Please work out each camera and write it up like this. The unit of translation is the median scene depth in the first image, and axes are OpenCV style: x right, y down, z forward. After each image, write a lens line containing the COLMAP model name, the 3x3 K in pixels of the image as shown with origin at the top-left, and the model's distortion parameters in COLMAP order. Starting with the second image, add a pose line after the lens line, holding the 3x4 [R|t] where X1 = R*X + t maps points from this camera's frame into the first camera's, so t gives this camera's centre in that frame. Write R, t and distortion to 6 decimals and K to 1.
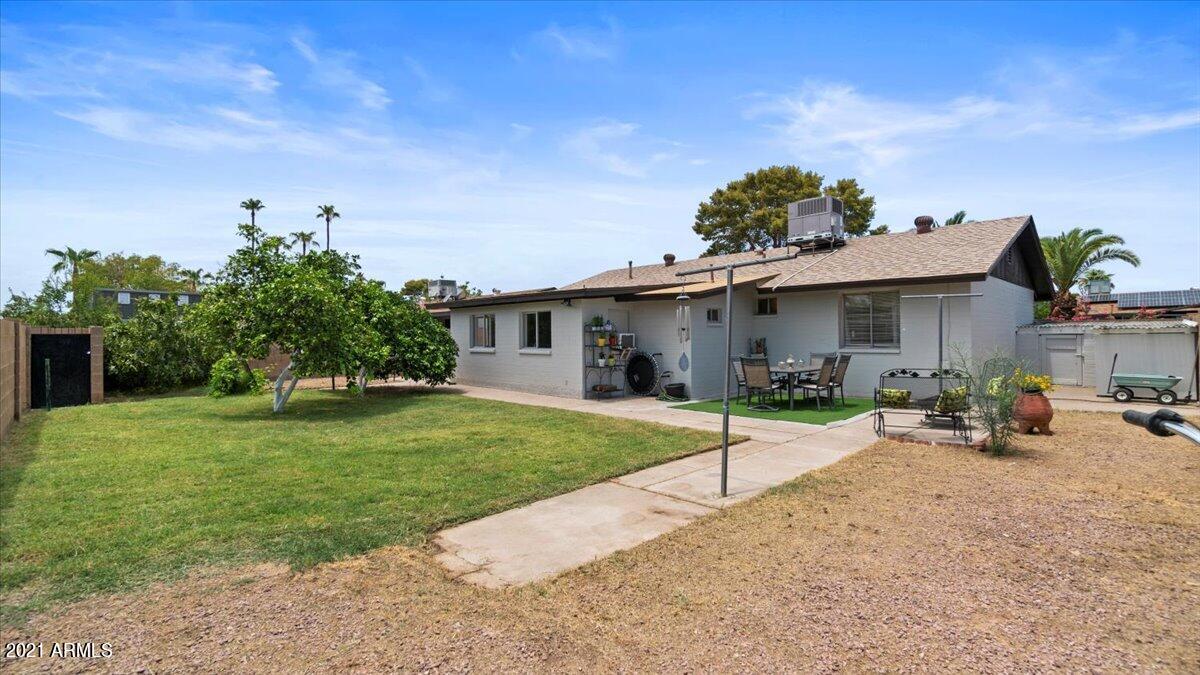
lens RADIAL K [[516.1, 0, 591.3], [0, 516.1, 328.2], [0, 0, 1]] dist [-0.001064, 0.000317]
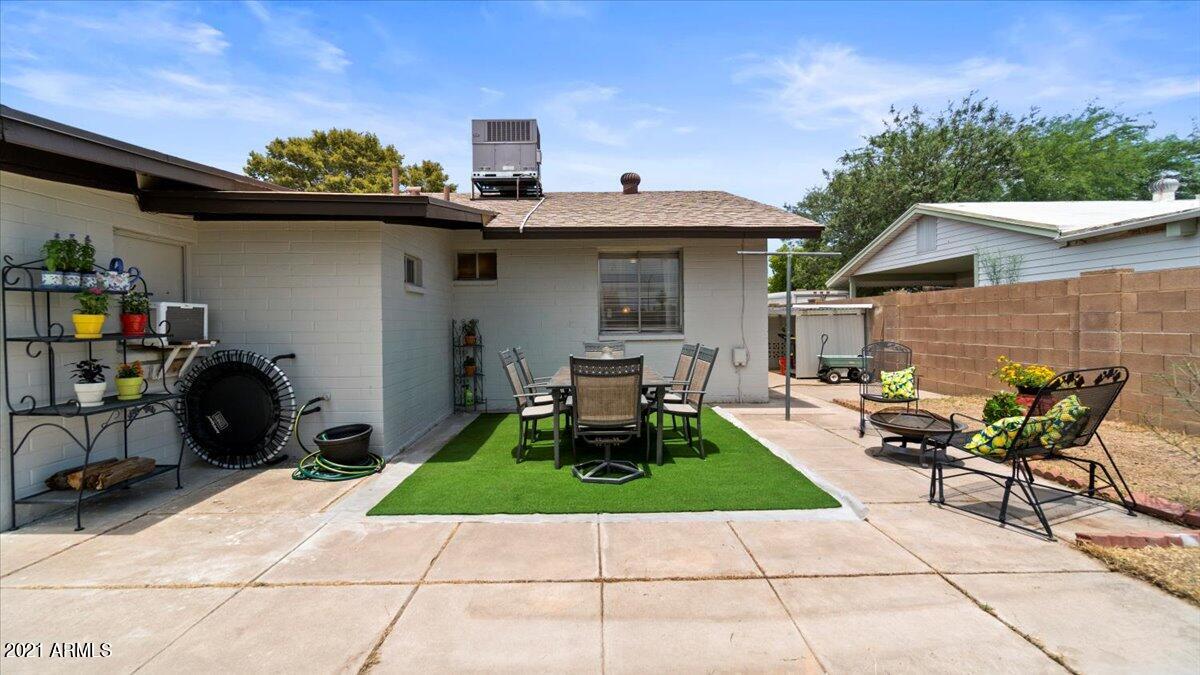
lens RADIAL K [[516.1, 0, 591.3], [0, 516.1, 328.2], [0, 0, 1]] dist [-0.001064, 0.000317]
pose [[0.686009, -0.006773, 0.727561, 0.001902], [-0.005204, 0.999885, 0.014215, 0.020156], [-0.727574, -0.013538, 0.685895, 0.519046]]
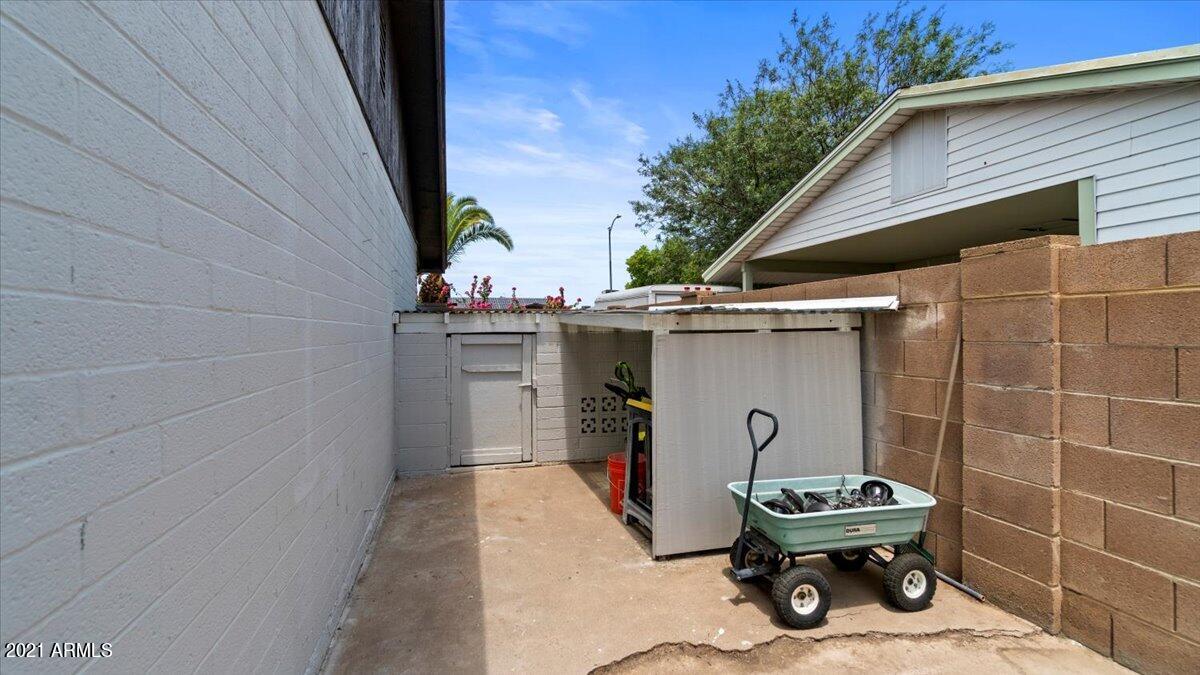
lens RADIAL K [[516.1, 0, 591.3], [0, 516.1, 328.2], [0, 0, 1]] dist [-0.001064, 0.000317]
pose [[0.484677, 0.011504, 0.874618, 0.624413], [-0.014875, 0.999877, -0.004909, 0.009602], [-0.874567, -0.010631, 0.484788, 0.765229]]
